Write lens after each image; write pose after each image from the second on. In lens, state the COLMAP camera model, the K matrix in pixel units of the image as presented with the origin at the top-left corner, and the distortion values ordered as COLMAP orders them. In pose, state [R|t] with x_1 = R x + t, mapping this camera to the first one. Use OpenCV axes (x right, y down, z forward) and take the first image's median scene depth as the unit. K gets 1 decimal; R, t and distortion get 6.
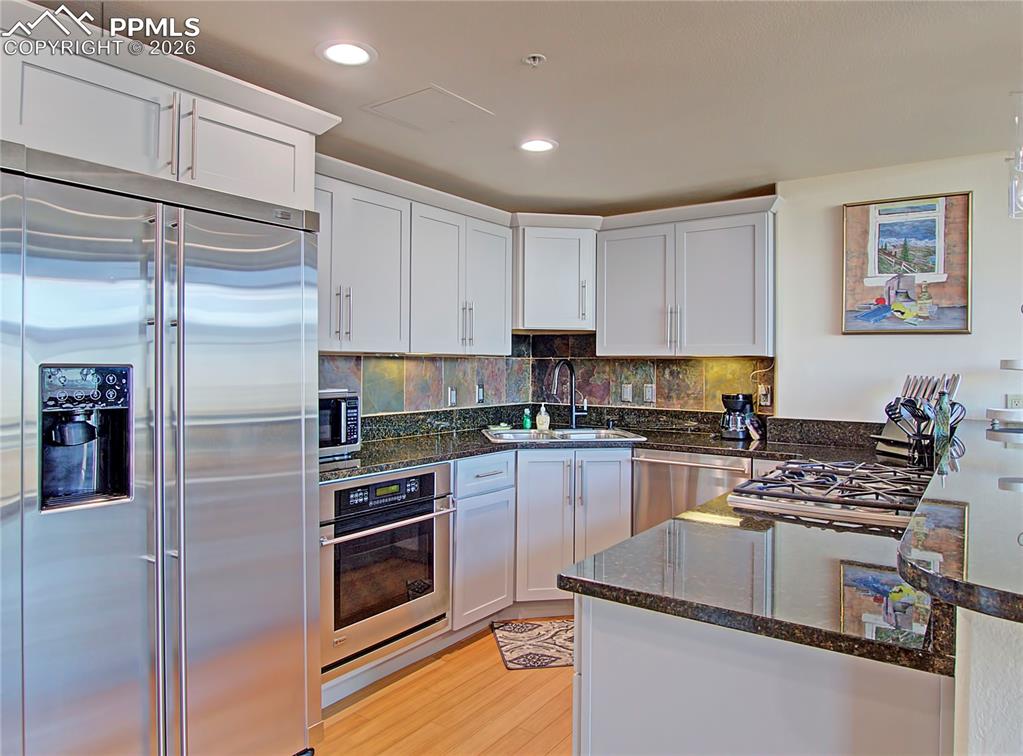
lens RADIAL K [[662.1, 0, 503.2], [0, 662.1, 359.9], [0, 0, 1]] dist [-0.034883, 0.008366]
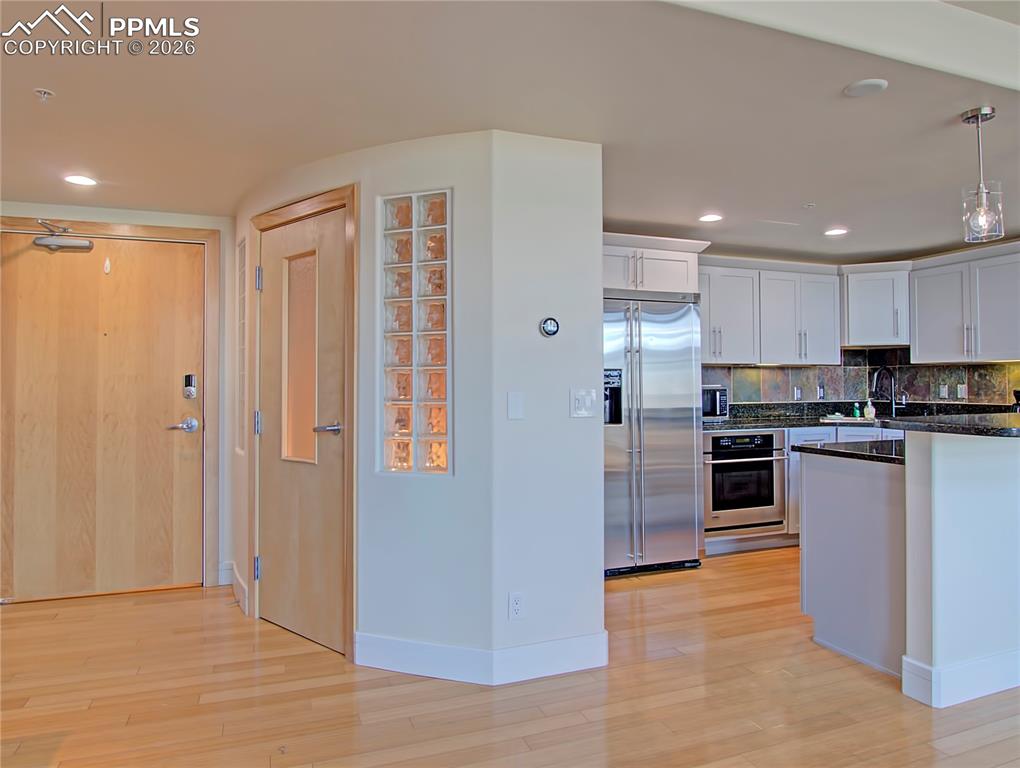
lens RADIAL K [[646.6, 0, 509.7], [0, 646.6, 370.0], [0, 0, 1]] dist [-0.034296, 0.007053]
pose [[0.832394, -0.020440, -0.553807, 0.230796], [0.010874, 0.999730, -0.020553, 0.031751], [0.554078, 0.011086, 0.832391, -0.687525]]
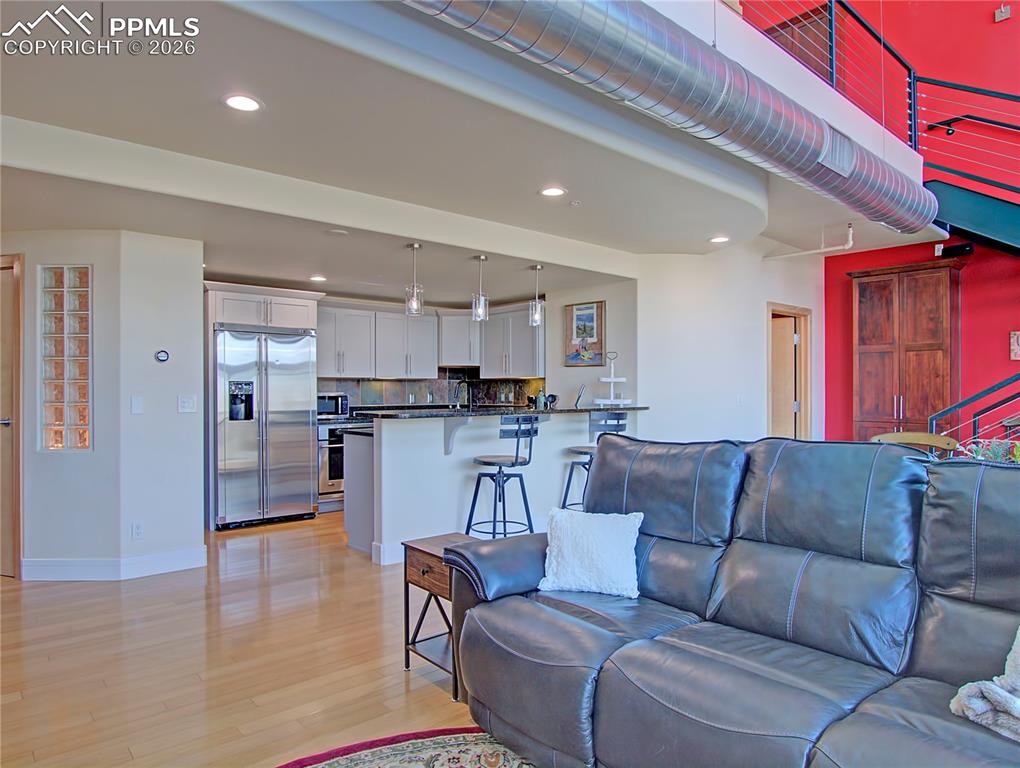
lens RADIAL K [[646.6, 0, 518.0], [0, 646.6, 392.3], [0, 0, 1]] dist [-0.034296, 0.007053]
pose [[0.974751, -0.006091, -0.223211, 0.878507], [0.007504, 0.999957, 0.005480, 0.032888], [0.223168, -0.007016, 0.974755, -1.127537]]
